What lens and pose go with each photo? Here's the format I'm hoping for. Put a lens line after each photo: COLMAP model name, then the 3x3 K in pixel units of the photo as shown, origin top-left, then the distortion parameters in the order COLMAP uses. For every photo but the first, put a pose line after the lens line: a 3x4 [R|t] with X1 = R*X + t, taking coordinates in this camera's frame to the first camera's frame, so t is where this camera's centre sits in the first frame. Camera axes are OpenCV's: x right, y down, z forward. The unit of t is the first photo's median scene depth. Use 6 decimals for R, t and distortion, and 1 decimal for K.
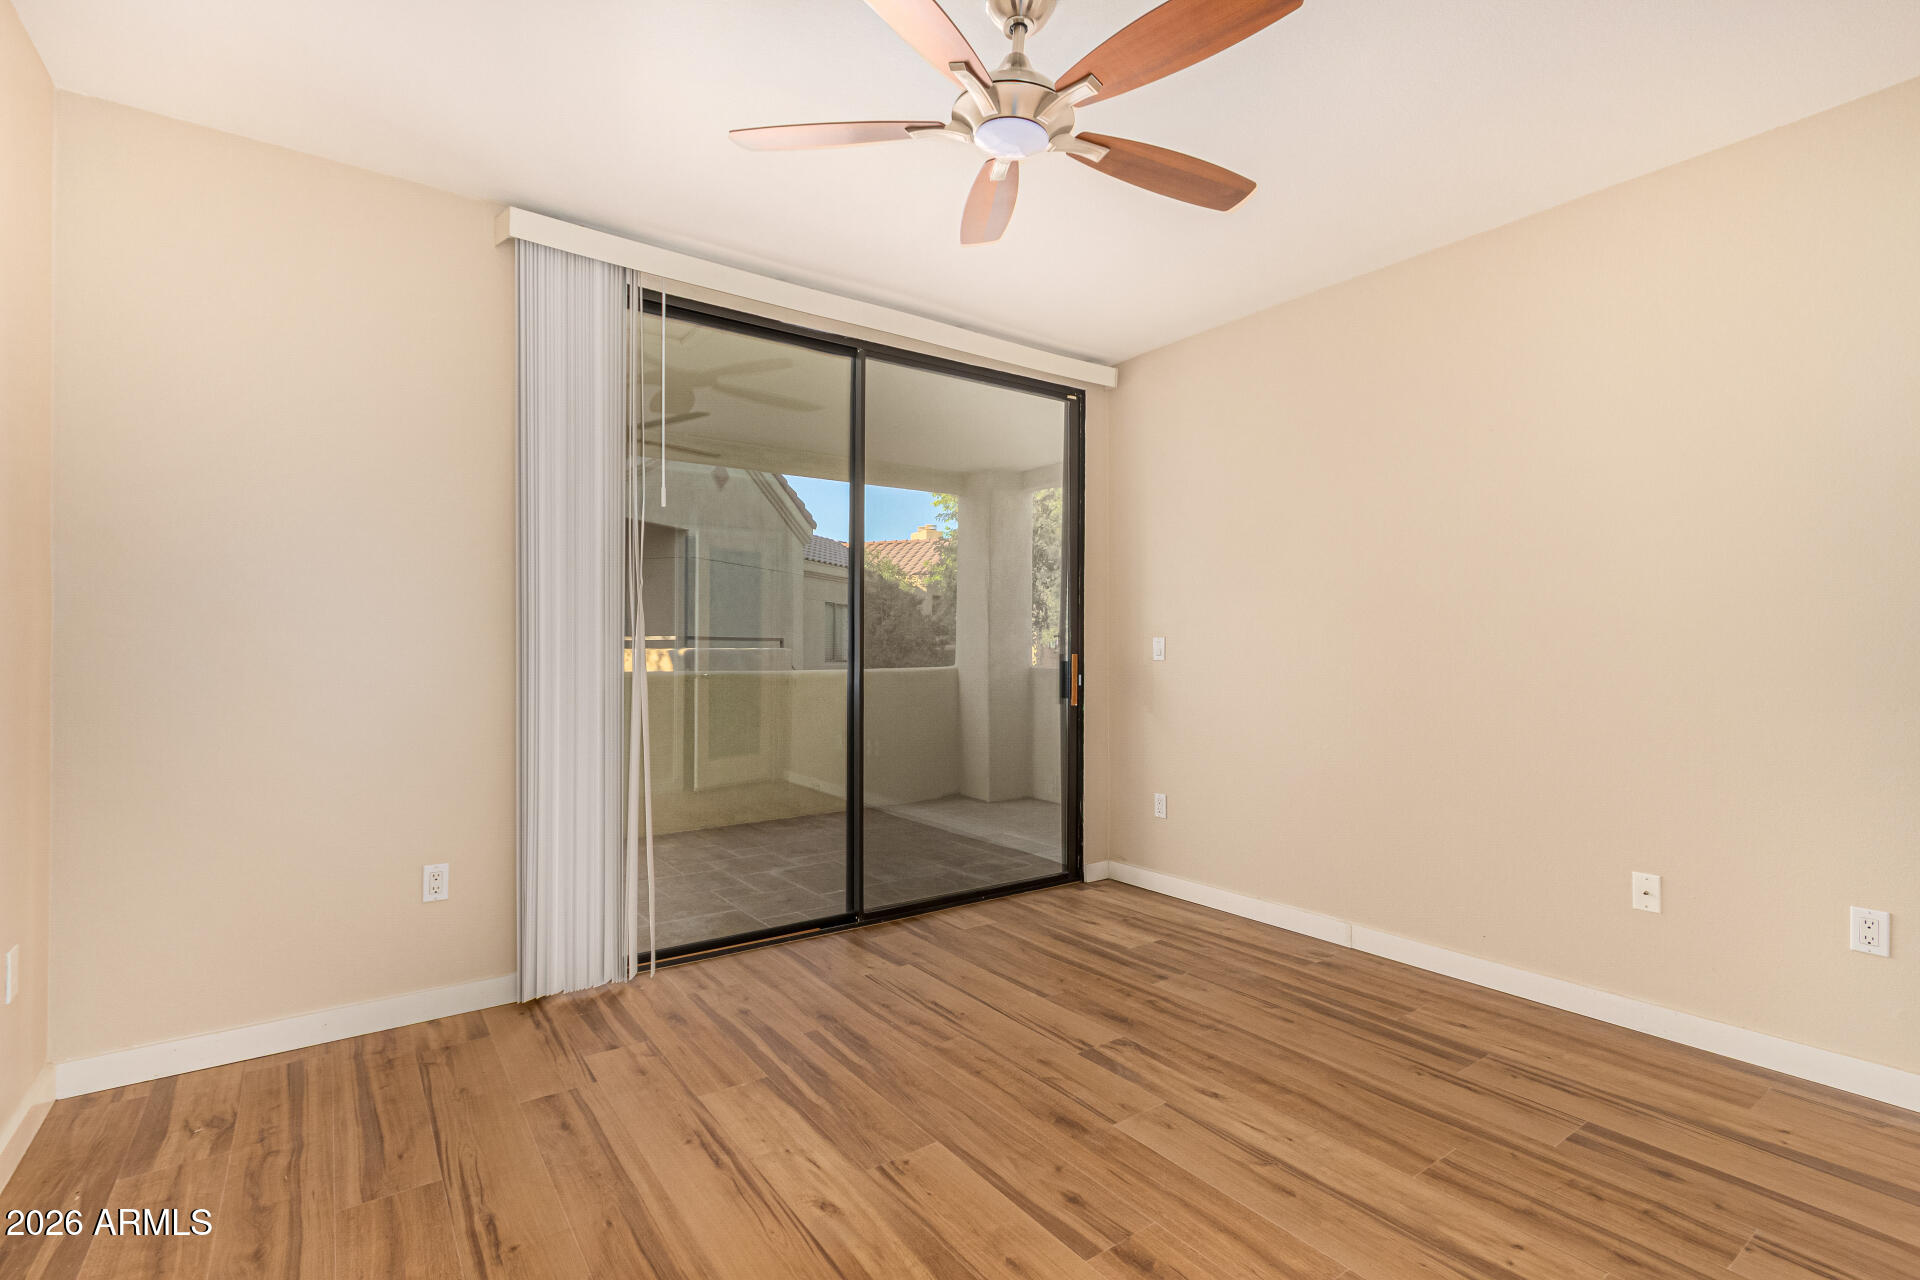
lens RADIAL K [[886.7, 0, 966.8], [0, 886.7, 633.1], [0, 0, 1]] dist [0.004116, -0.000453]
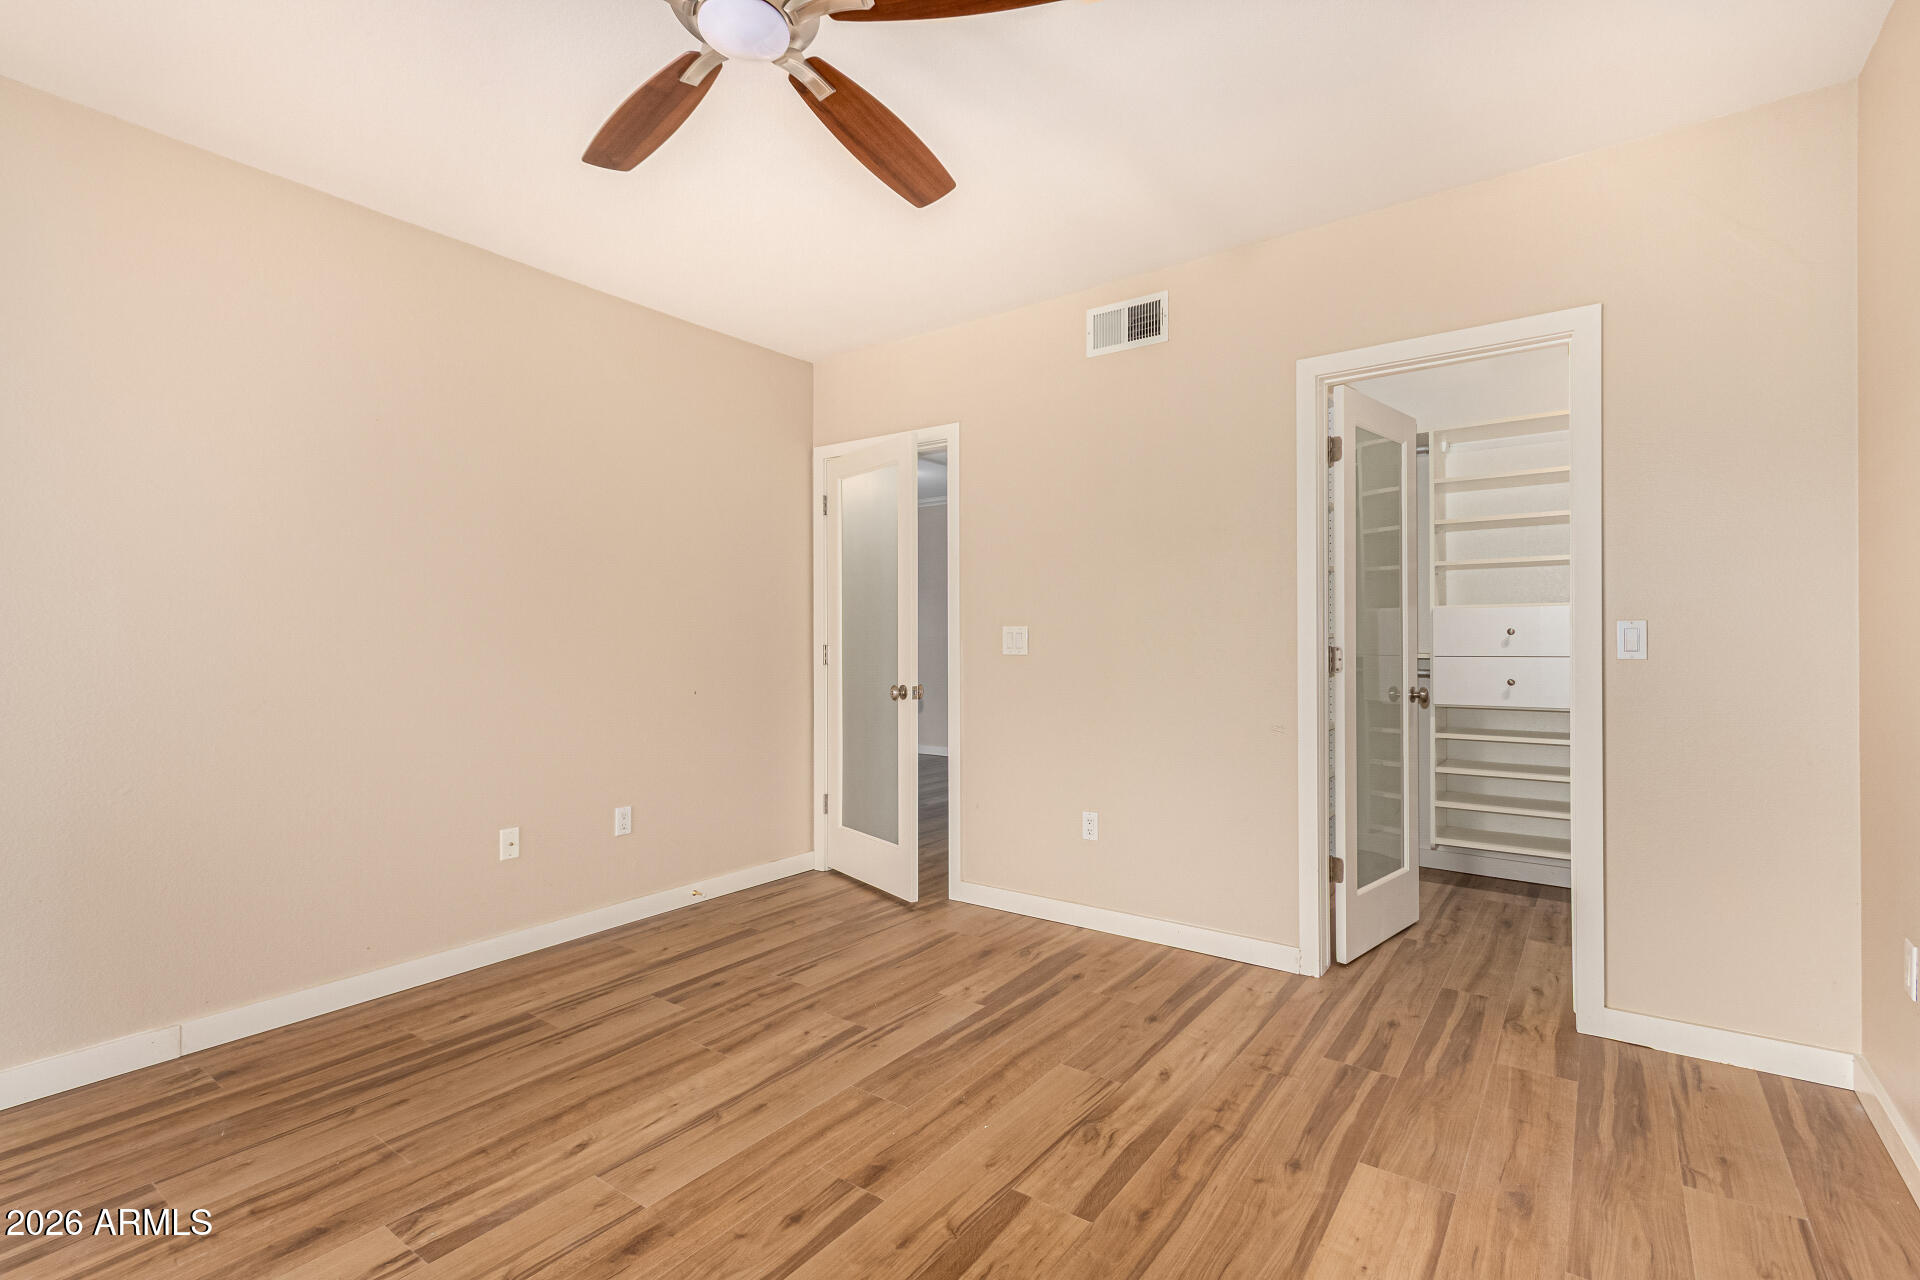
lens RADIAL K [[886.7, 0, 956.2], [0, 886.7, 654.6], [0, 0, 1]] dist [0.004116, -0.000453]
pose [[-0.309846, -0.013166, 0.950696, -0.604048], [-0.011598, 0.999882, 0.010067, 0.010643], [-0.950716, -0.007907, -0.309962, 0.816688]]
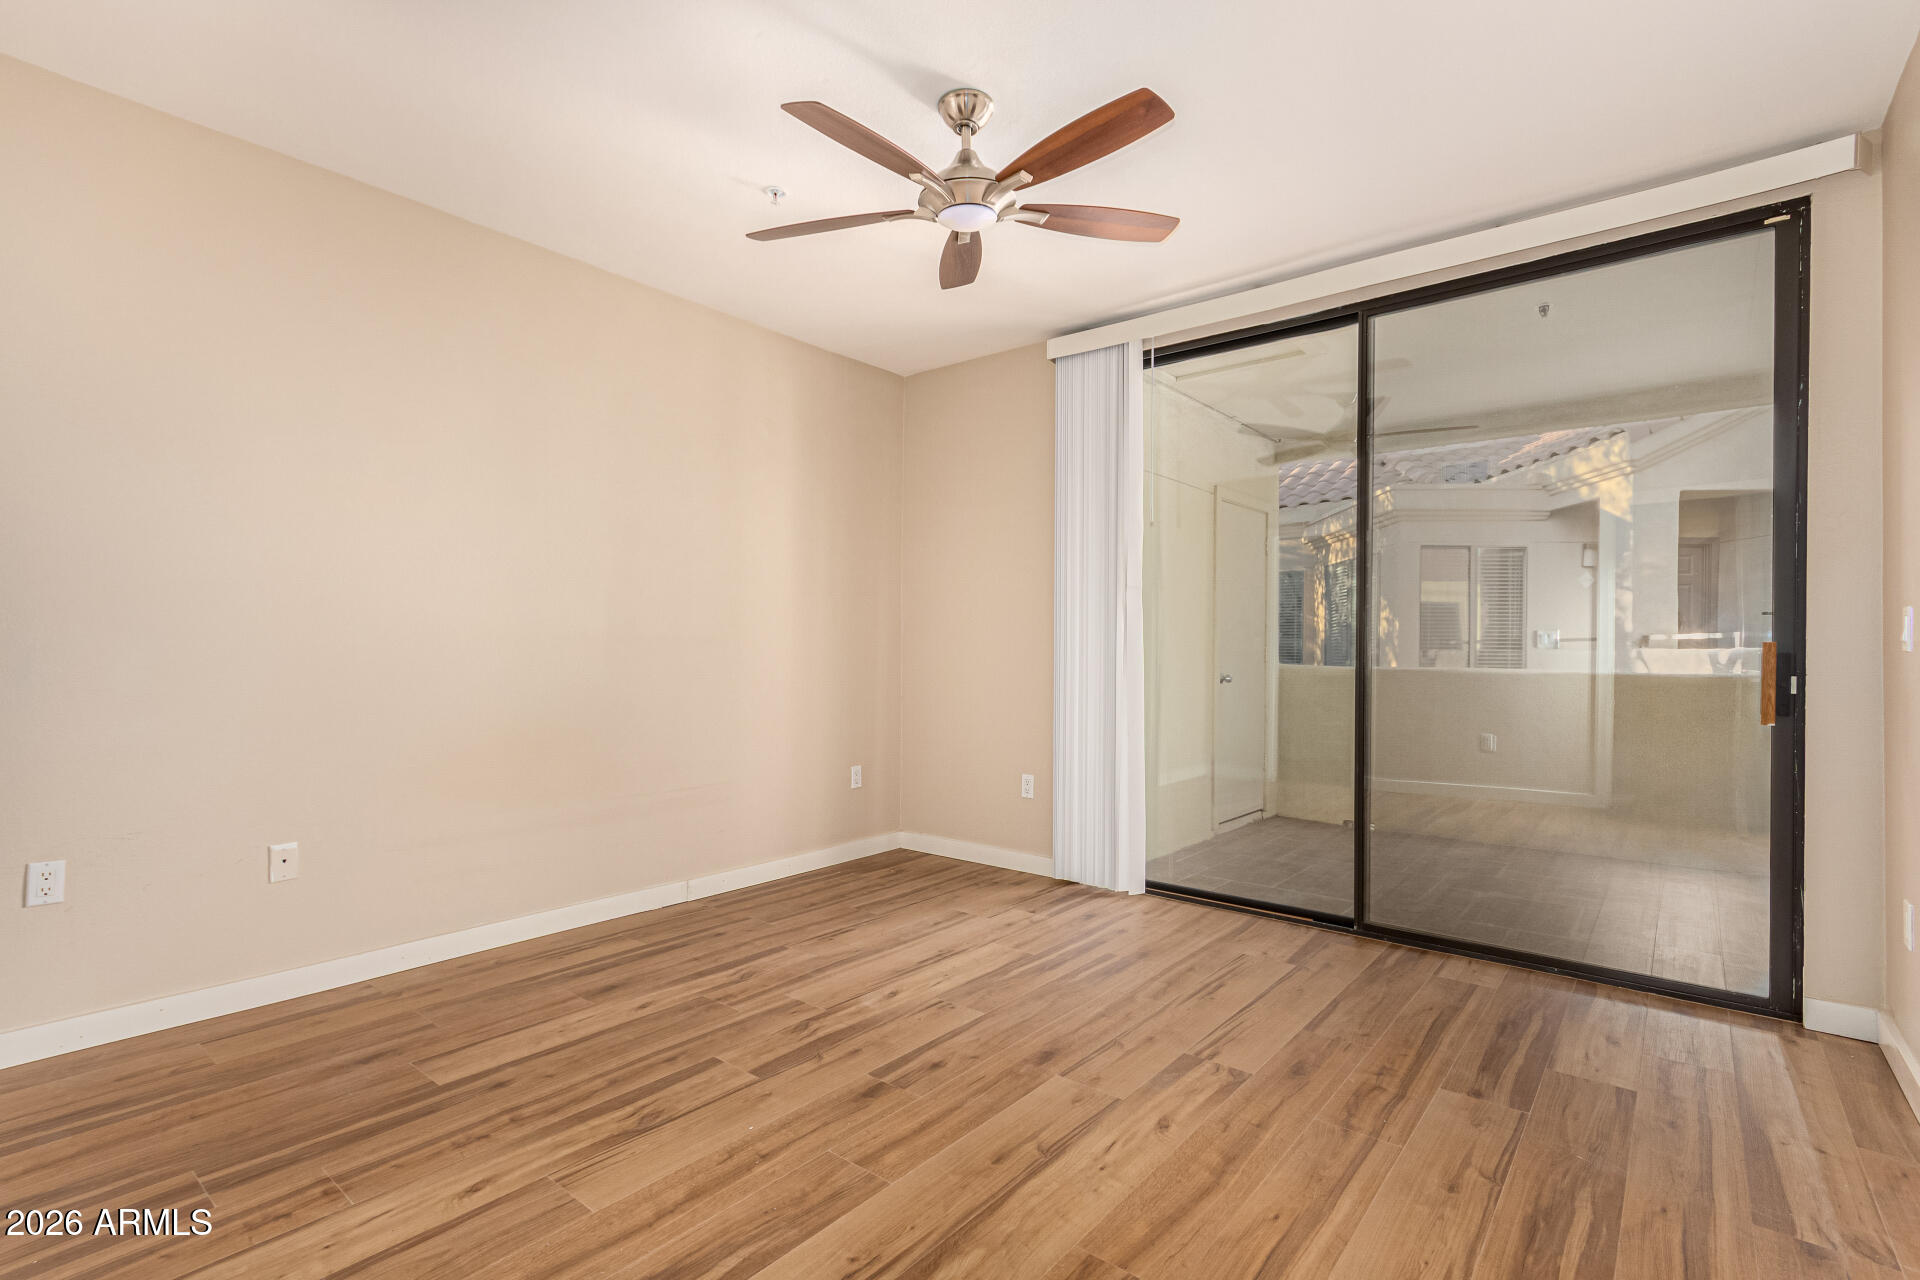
lens RADIAL K [[886.7, 0, 951.4], [0, 886.7, 641.2], [0, 0, 1]] dist [0.004116, -0.000453]
pose [[0.253532, -0.009659, -0.967279, 0.961471], [0.009965, 0.999923, -0.007373, 0.036512], [0.967276, -0.007770, 0.253609, 0.508816]]
